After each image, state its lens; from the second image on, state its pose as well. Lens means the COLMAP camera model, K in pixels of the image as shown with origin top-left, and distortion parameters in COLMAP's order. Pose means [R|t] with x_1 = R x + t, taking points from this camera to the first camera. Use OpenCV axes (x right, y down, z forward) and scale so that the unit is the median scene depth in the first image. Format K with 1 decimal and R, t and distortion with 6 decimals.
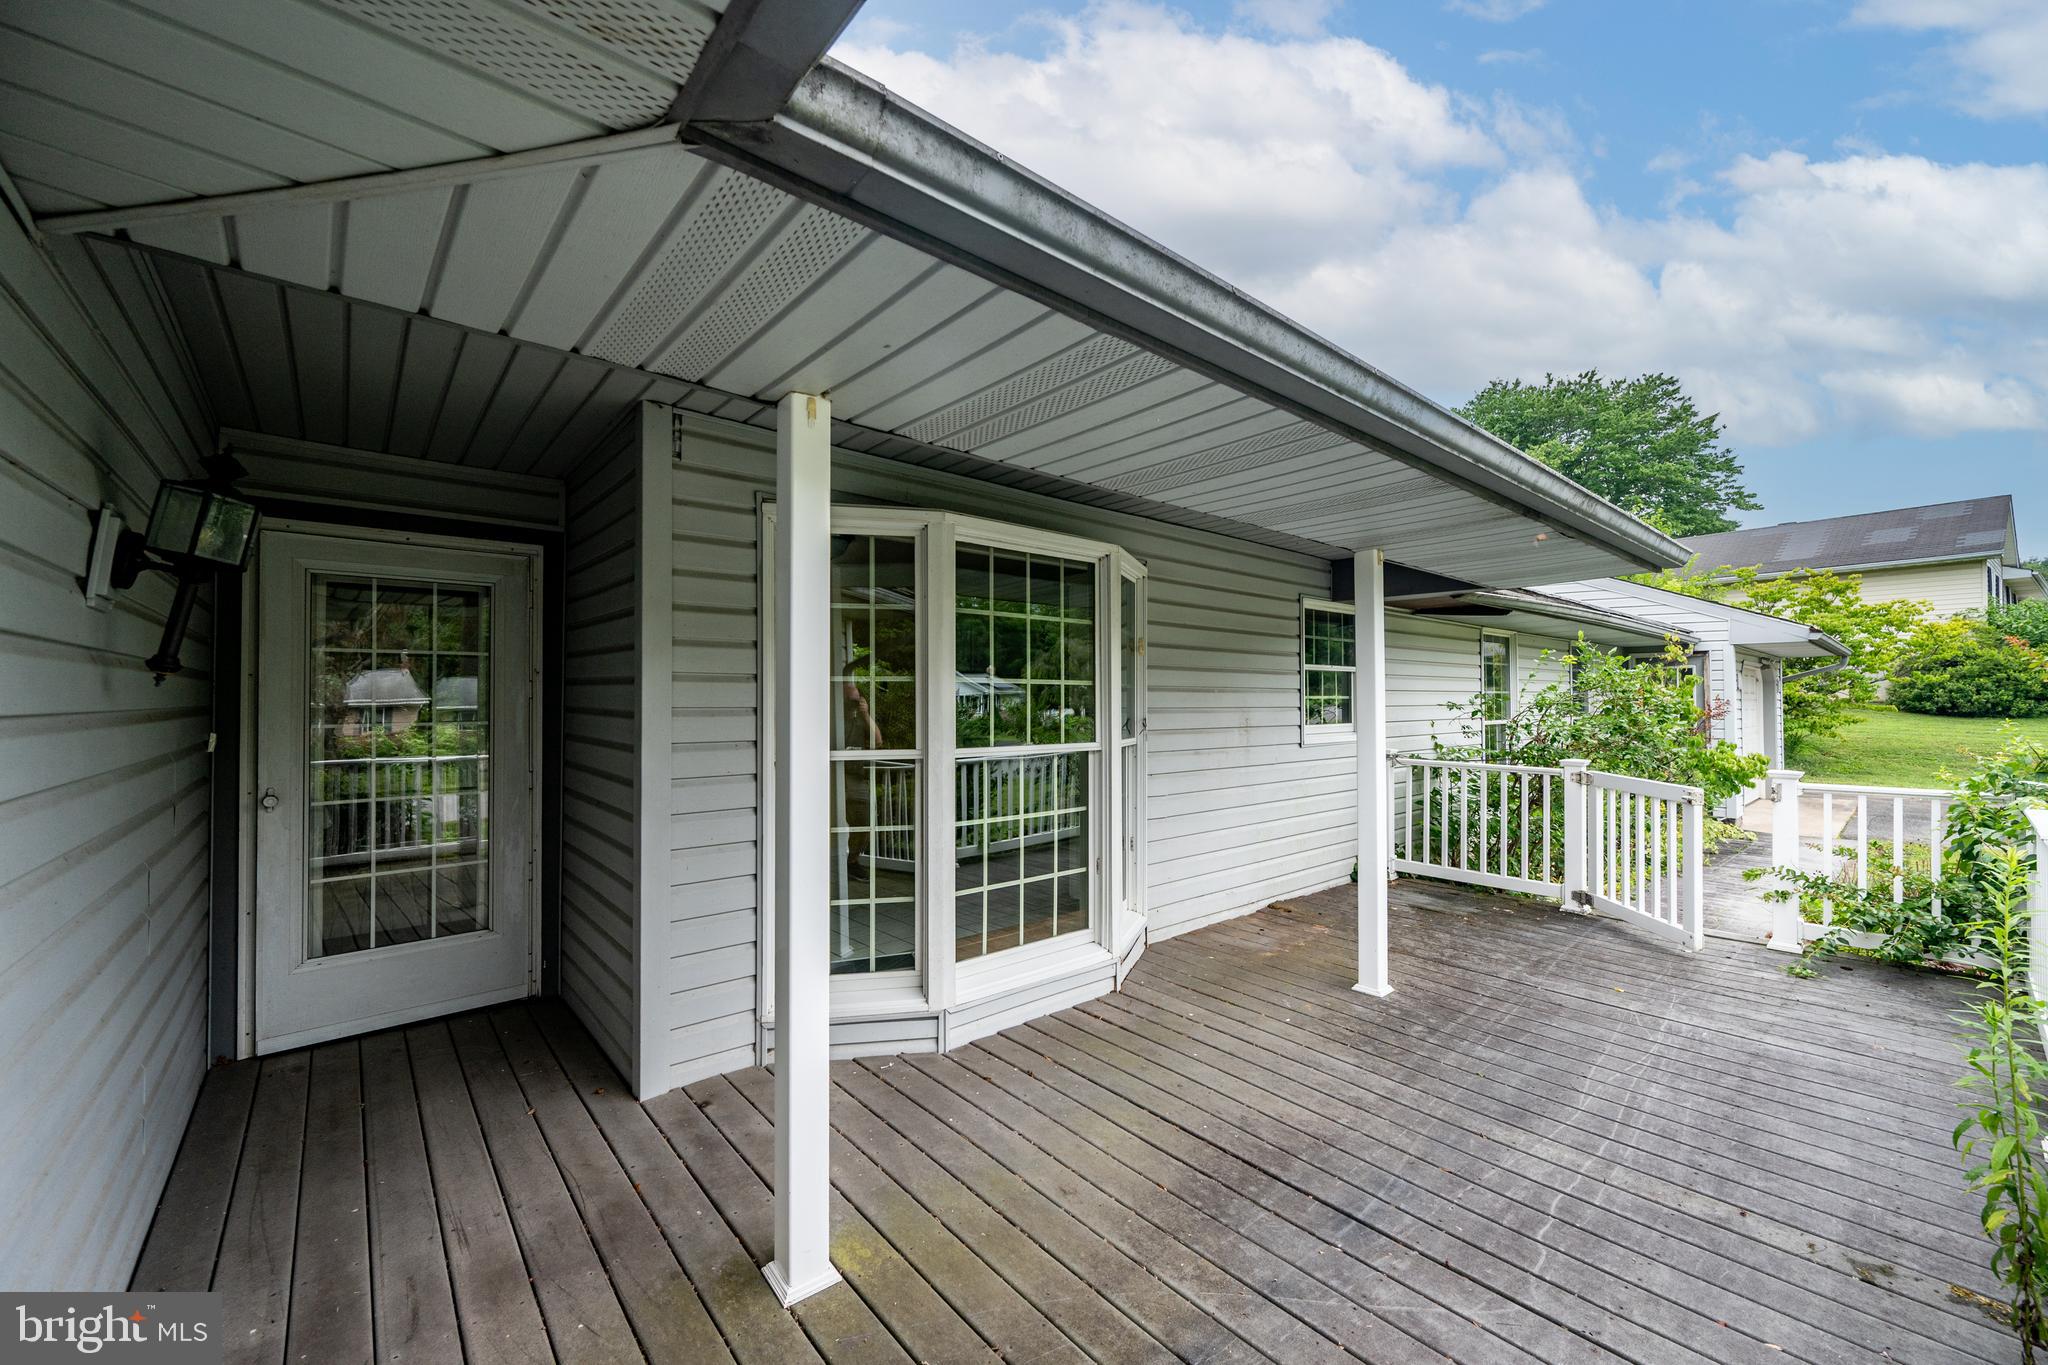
lens RADIAL K [[813.9, 0, 1024.5], [0, 813.9, 690.0], [0, 0, 1]] dist [-0.000327, -0.000324]
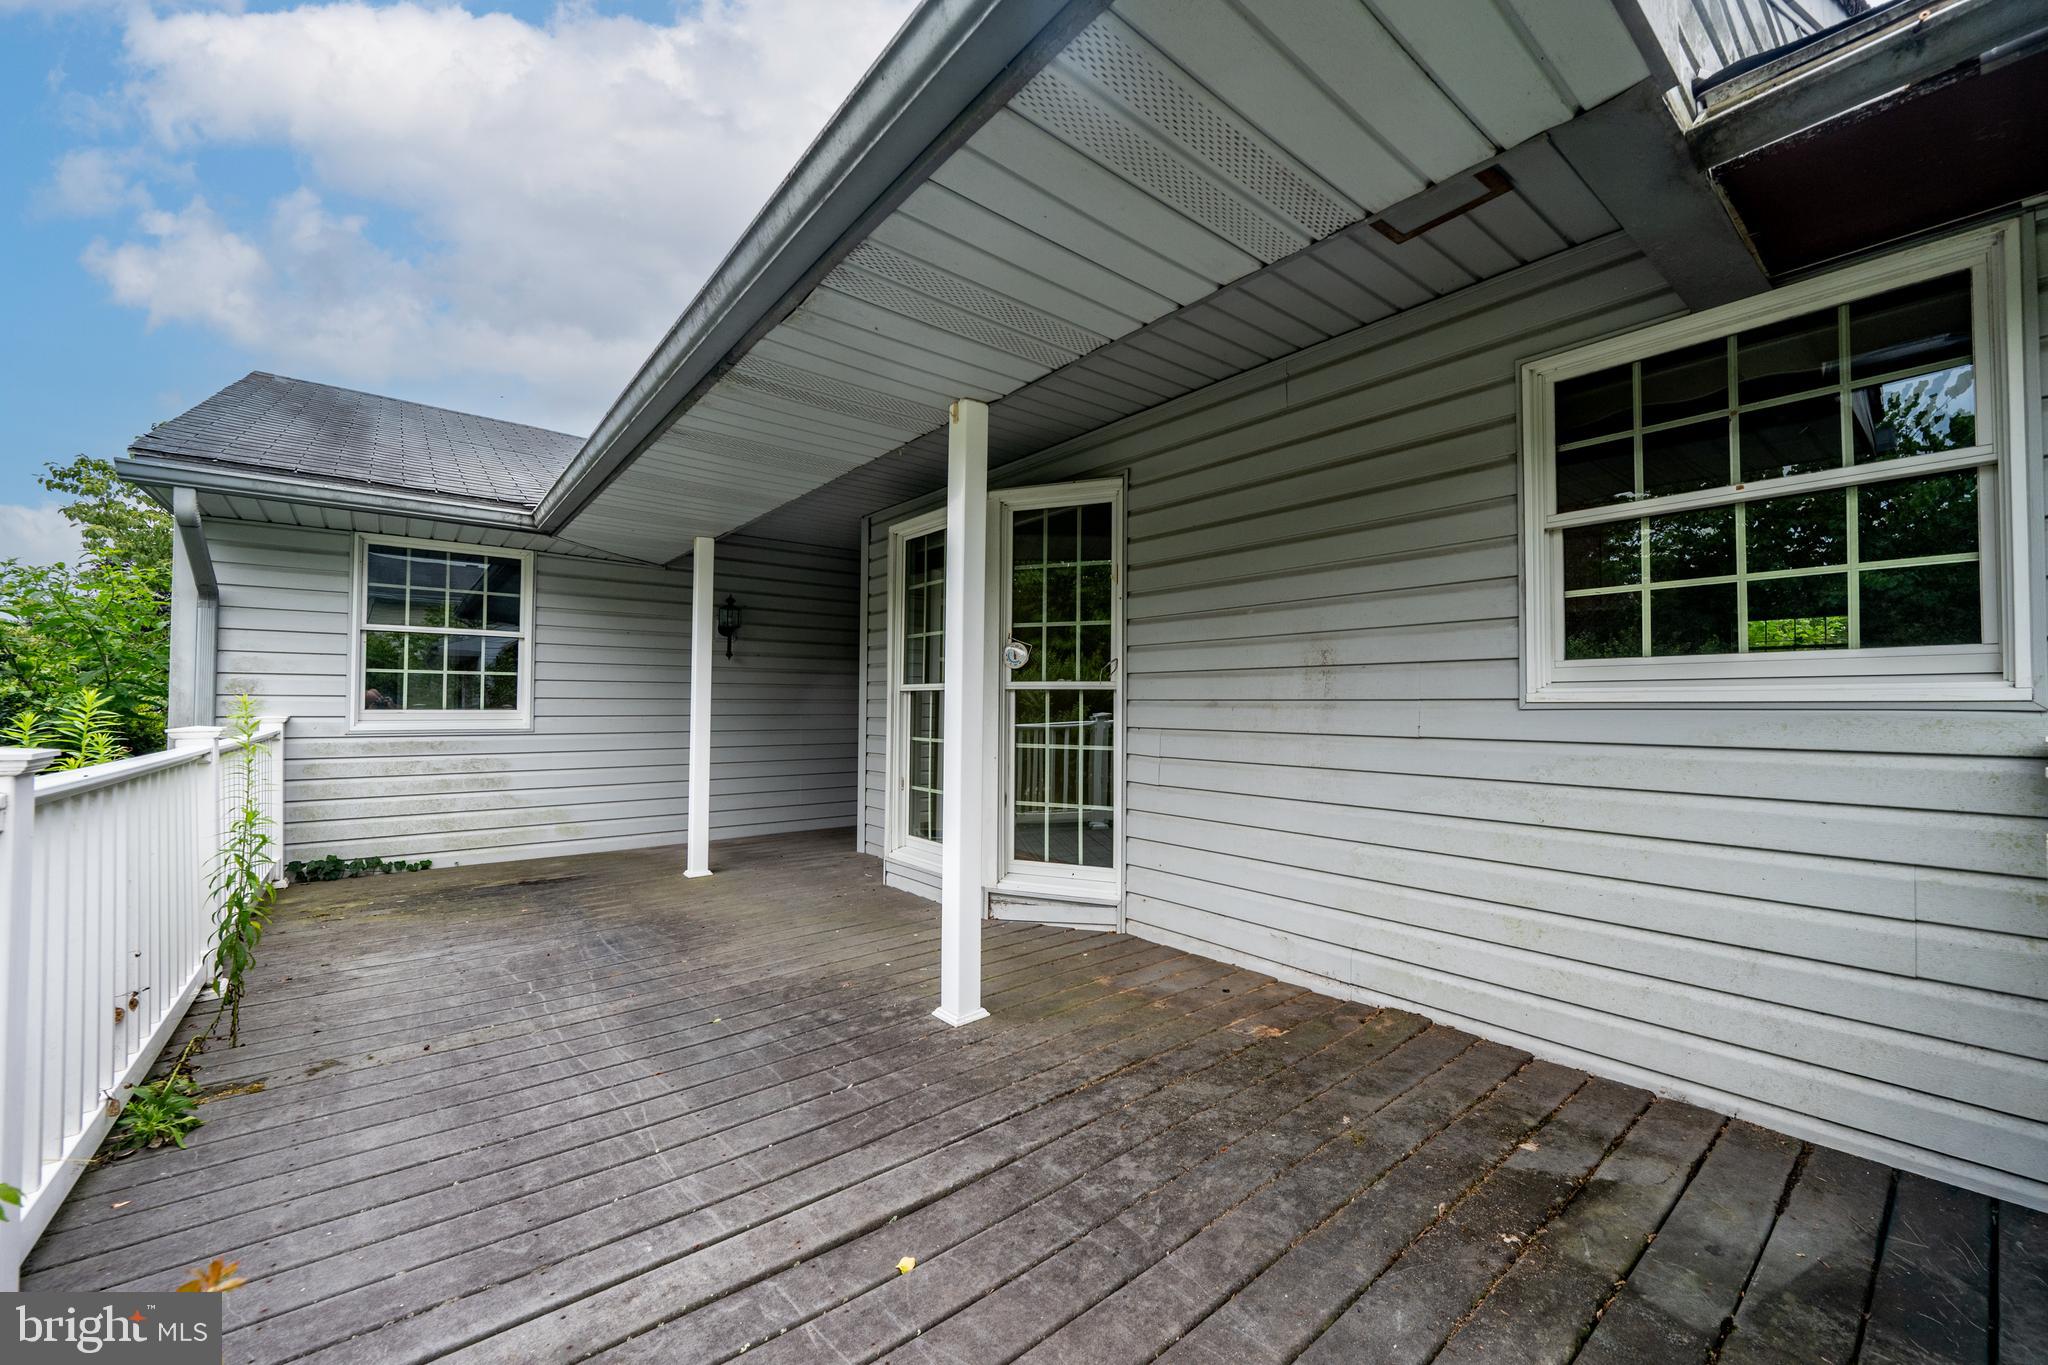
lens RADIAL K [[813.9, 0, 1022.4], [0, 813.9, 692.0], [0, 0, 1]] dist [-0.000327, -0.000324]
pose [[-0.054816, -0.021066, -0.998274, 1.076035], [0.006427, 0.999749, -0.021450, 0.093789], [0.998476, -0.007591, -0.054667, 1.028934]]
